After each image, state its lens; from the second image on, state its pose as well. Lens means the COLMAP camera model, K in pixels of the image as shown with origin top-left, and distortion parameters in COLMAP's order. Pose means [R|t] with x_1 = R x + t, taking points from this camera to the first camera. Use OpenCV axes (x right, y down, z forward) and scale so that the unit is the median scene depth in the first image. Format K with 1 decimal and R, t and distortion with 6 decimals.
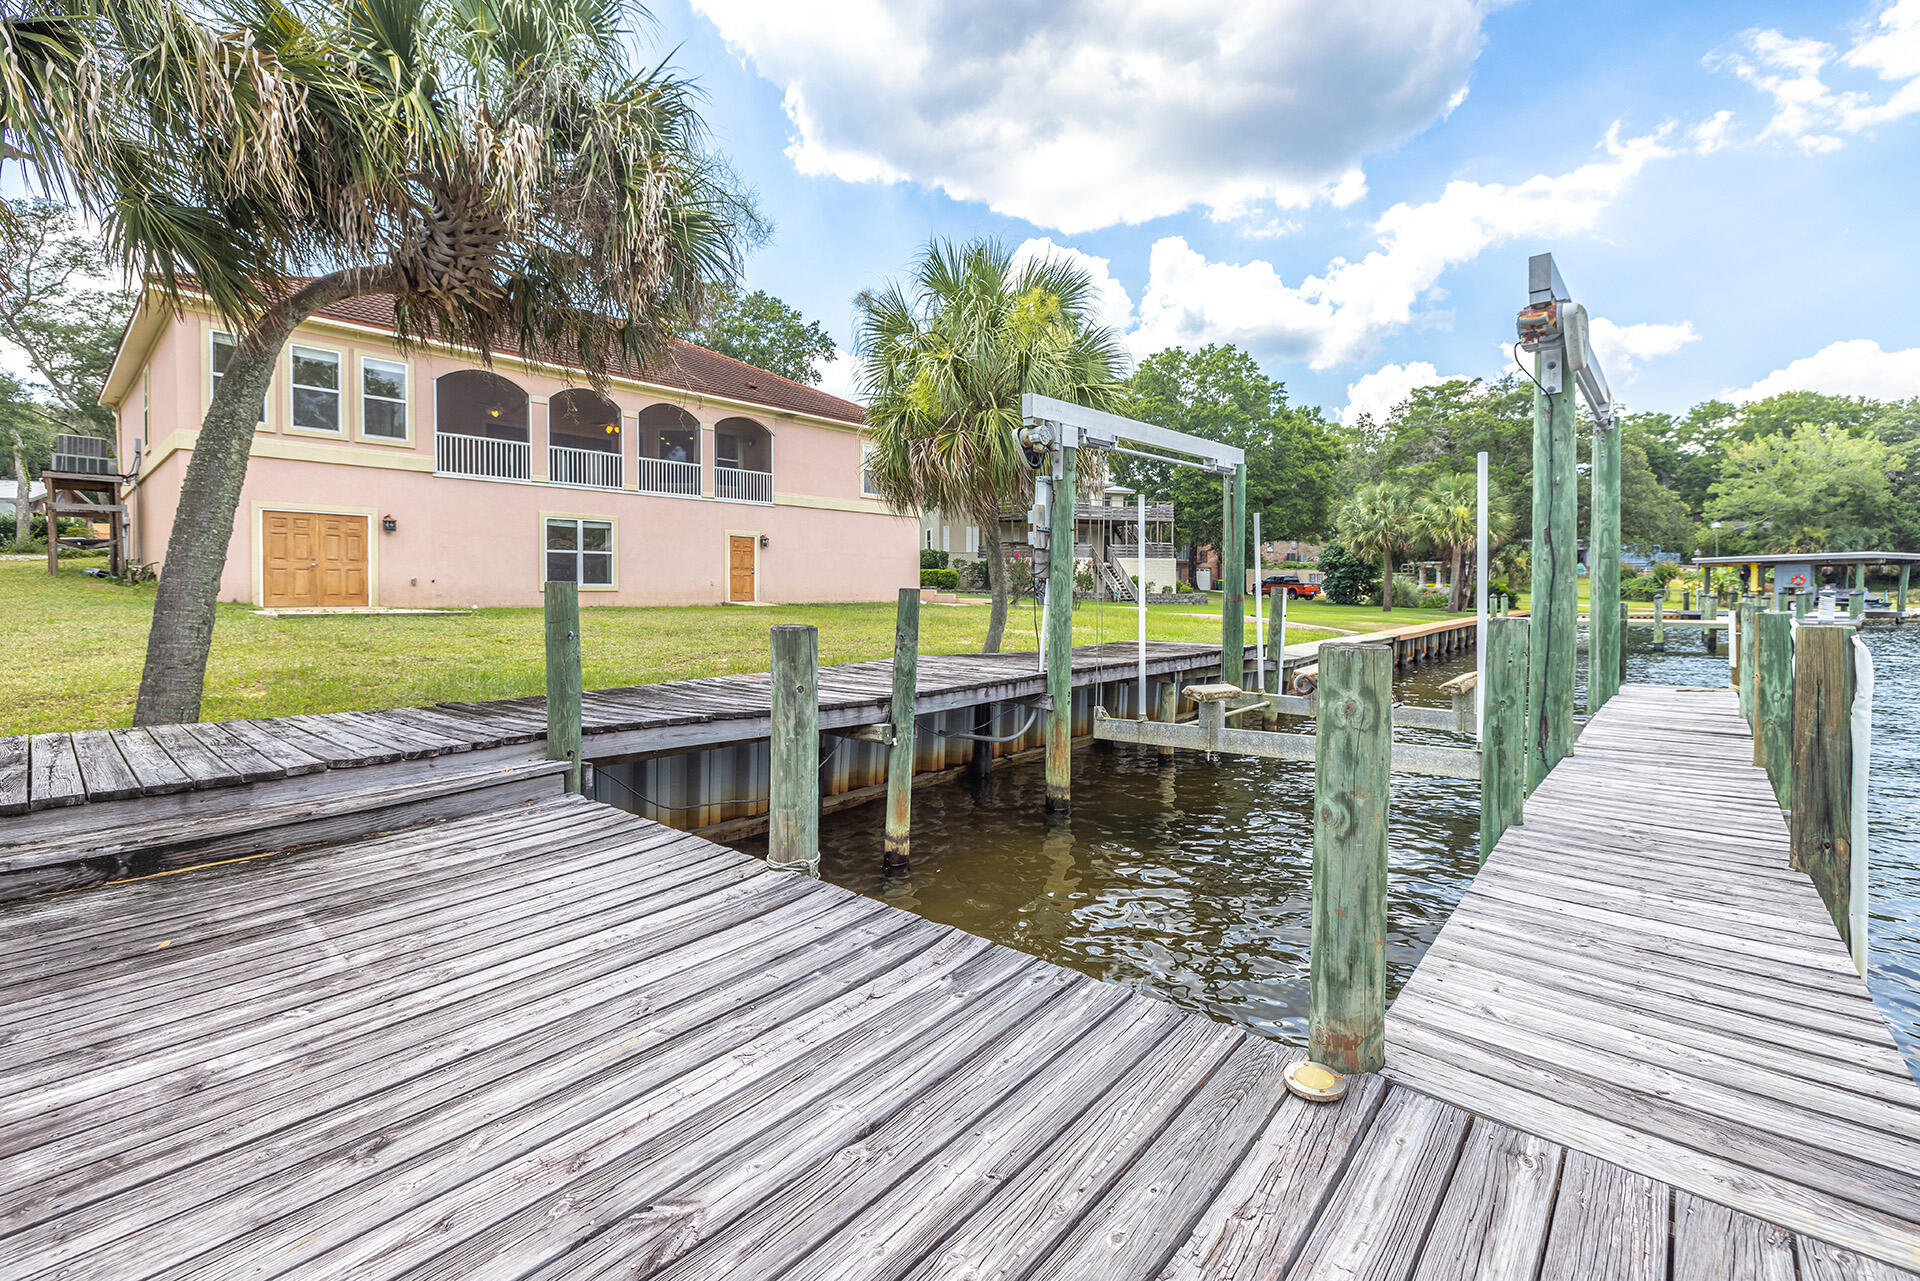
lens RADIAL K [[839.5, 0, 969.8], [0, 839.5, 615.6], [0, 0, 1]] dist [0.000567, -0.000602]
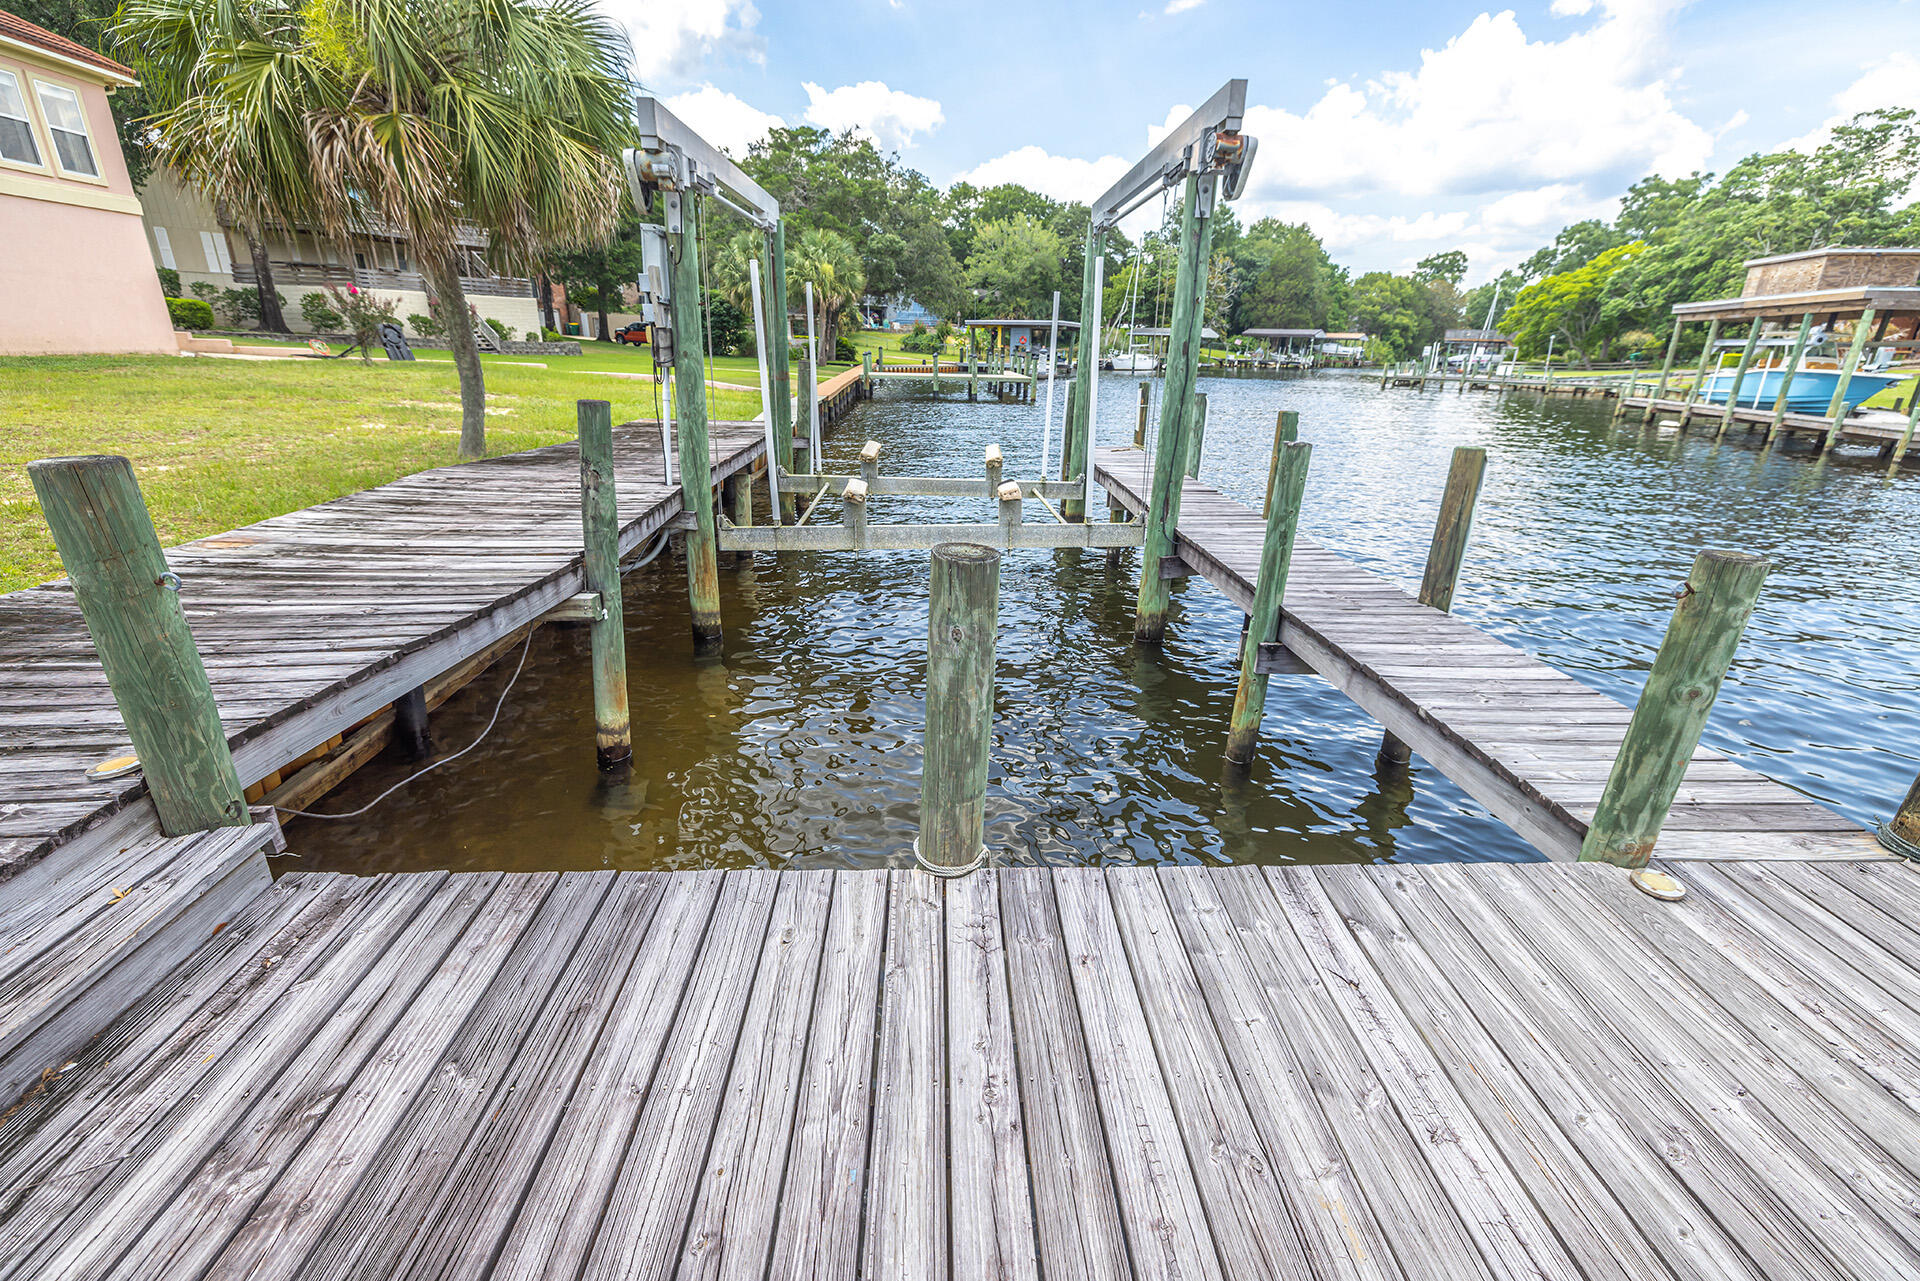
lens RADIAL K [[801.7, 0, 955.6], [0, 801.7, 634.7], [0, 0, 1]] dist [-0.000547, -0.000303]
pose [[0.727277, -0.218939, 0.650487, -0.107176], [-0.005682, 0.945804, 0.324689, -0.021473], [-0.686321, -0.239835, 0.686617, 0.093944]]
